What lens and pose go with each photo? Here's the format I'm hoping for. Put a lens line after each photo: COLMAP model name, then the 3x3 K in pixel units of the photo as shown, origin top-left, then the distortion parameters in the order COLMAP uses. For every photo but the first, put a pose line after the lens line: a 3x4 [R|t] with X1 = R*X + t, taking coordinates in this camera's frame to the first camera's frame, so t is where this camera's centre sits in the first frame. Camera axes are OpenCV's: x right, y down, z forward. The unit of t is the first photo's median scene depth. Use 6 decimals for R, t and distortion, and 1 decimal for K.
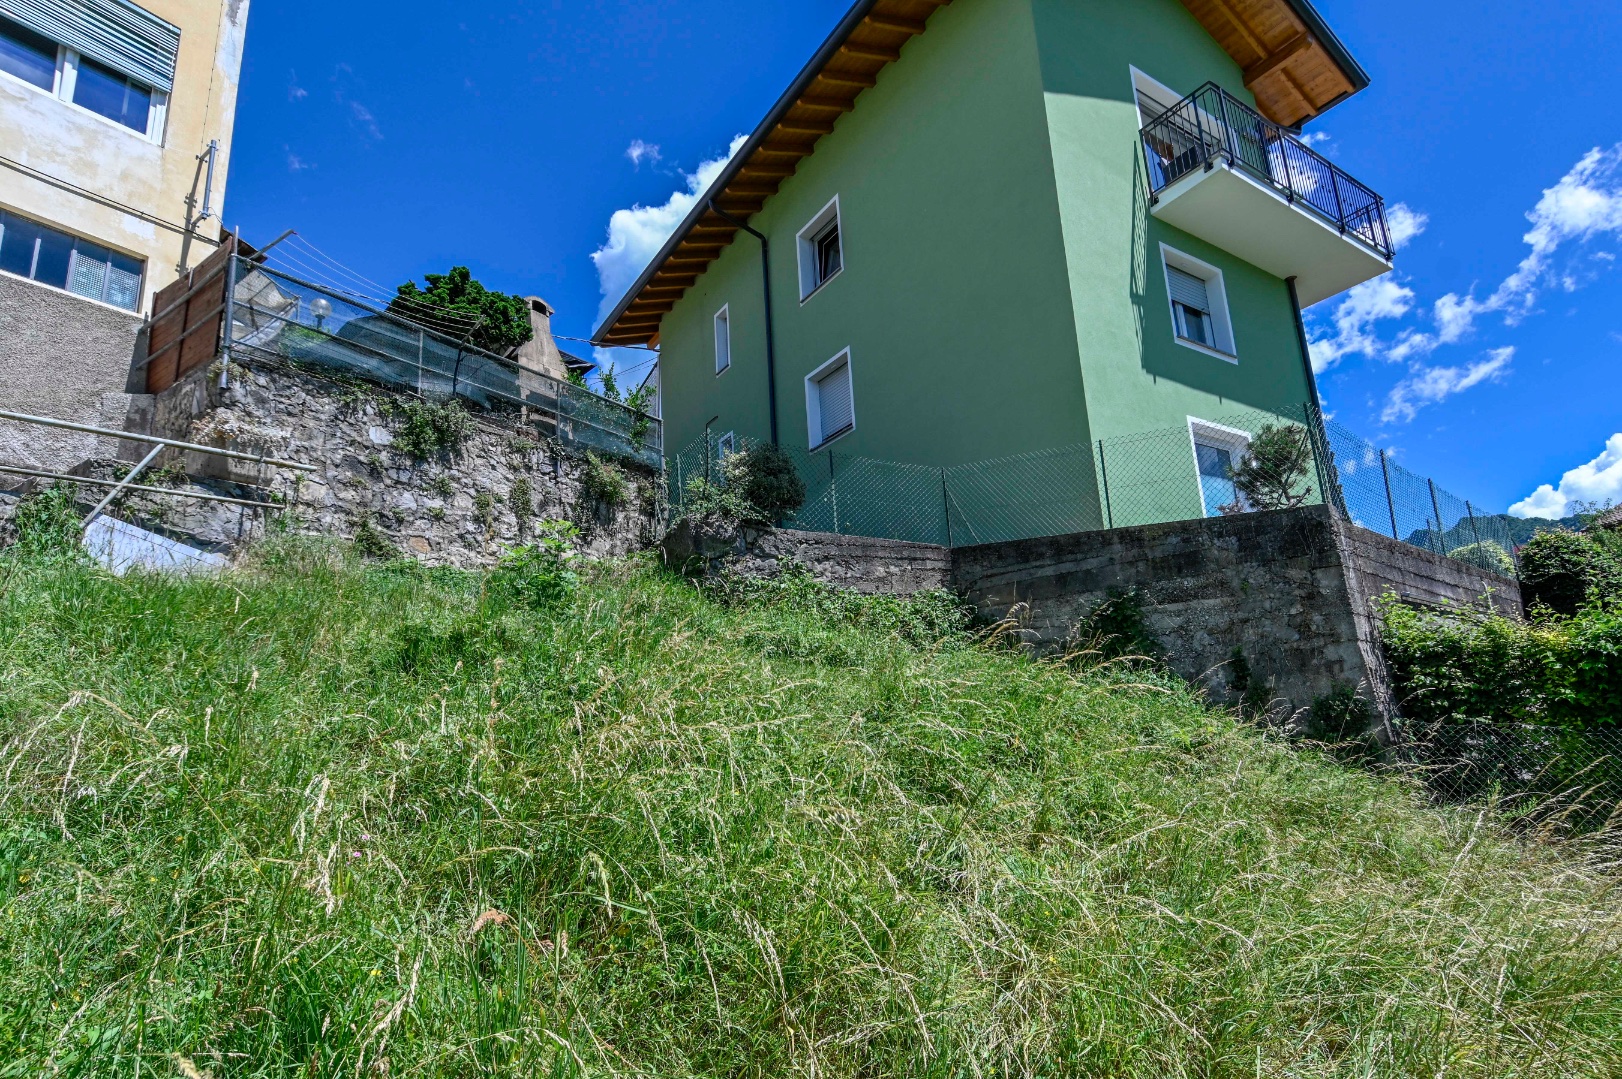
lens RADIAL K [[880.7, 0, 809.5], [0, 880.7, 526.5], [0, 0, 1]] dist [-0.001840, -0.003412]
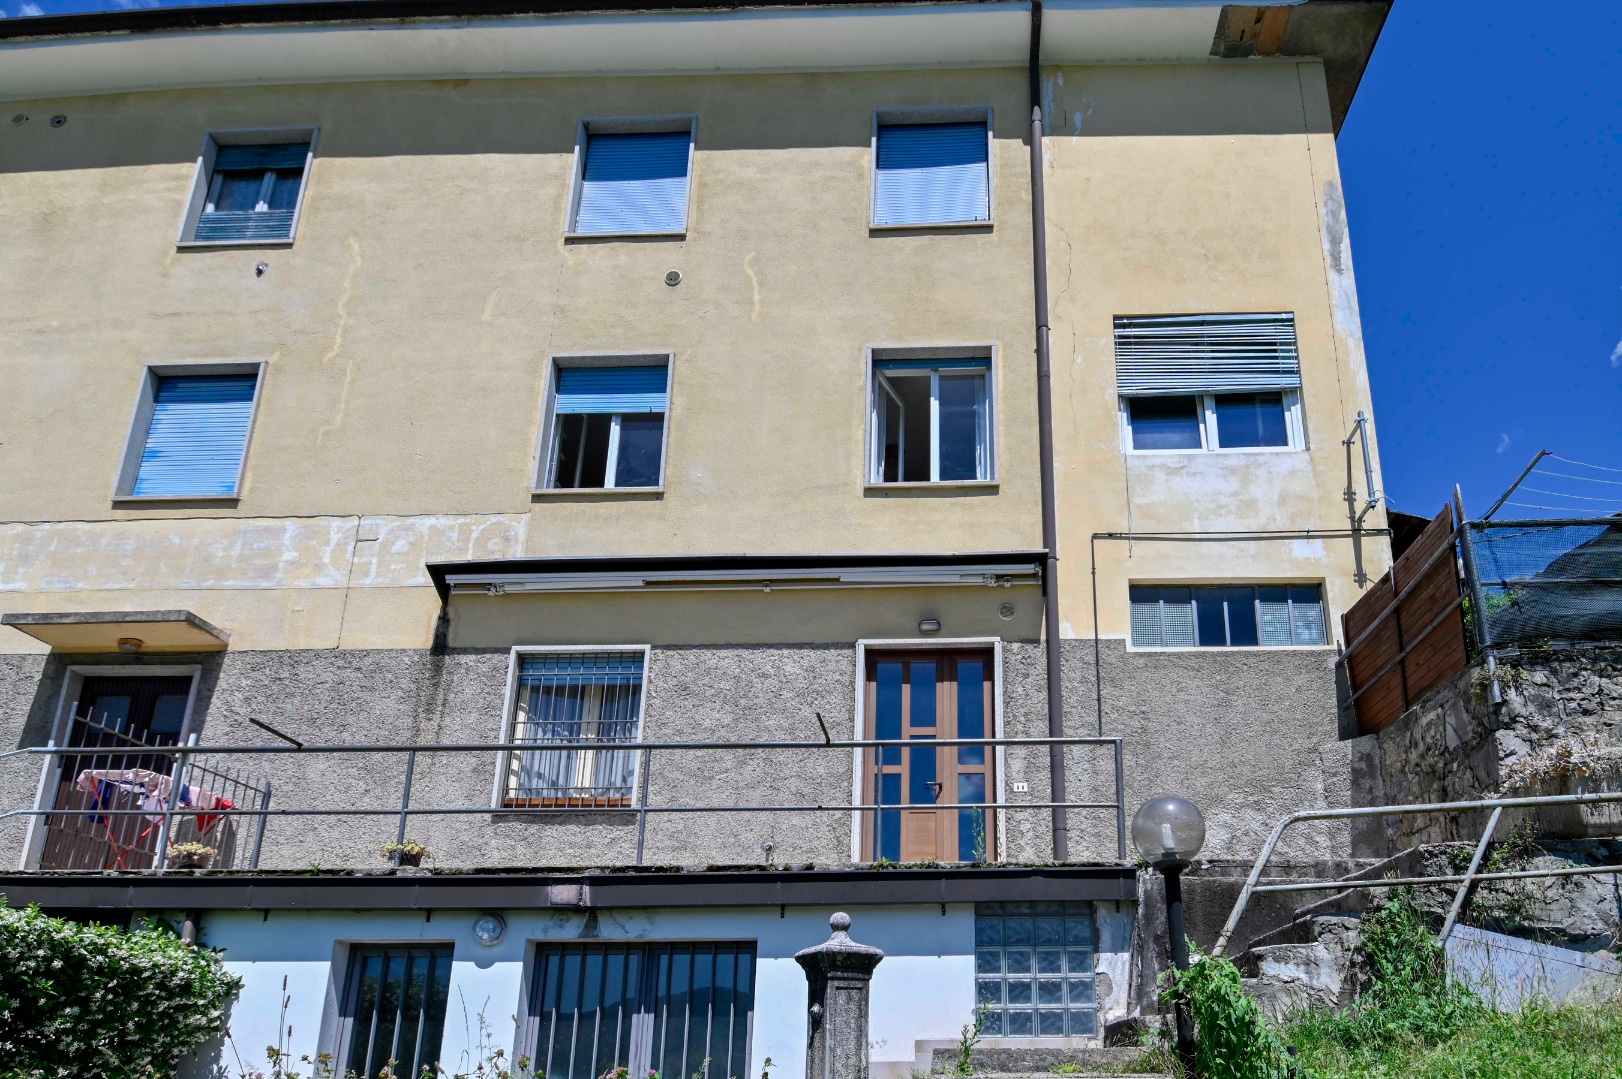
lens RADIAL K [[843.8, 0, 825.5], [0, 843.8, 576.0], [0, 0, 1]] dist [0.026144, -0.016275]
pose [[0.455336, -0.397197, -0.796808, -0.329958], [0.162362, 0.917006, -0.364332, -0.090505], [0.875390, 0.036522, 0.482036, 0.186542]]
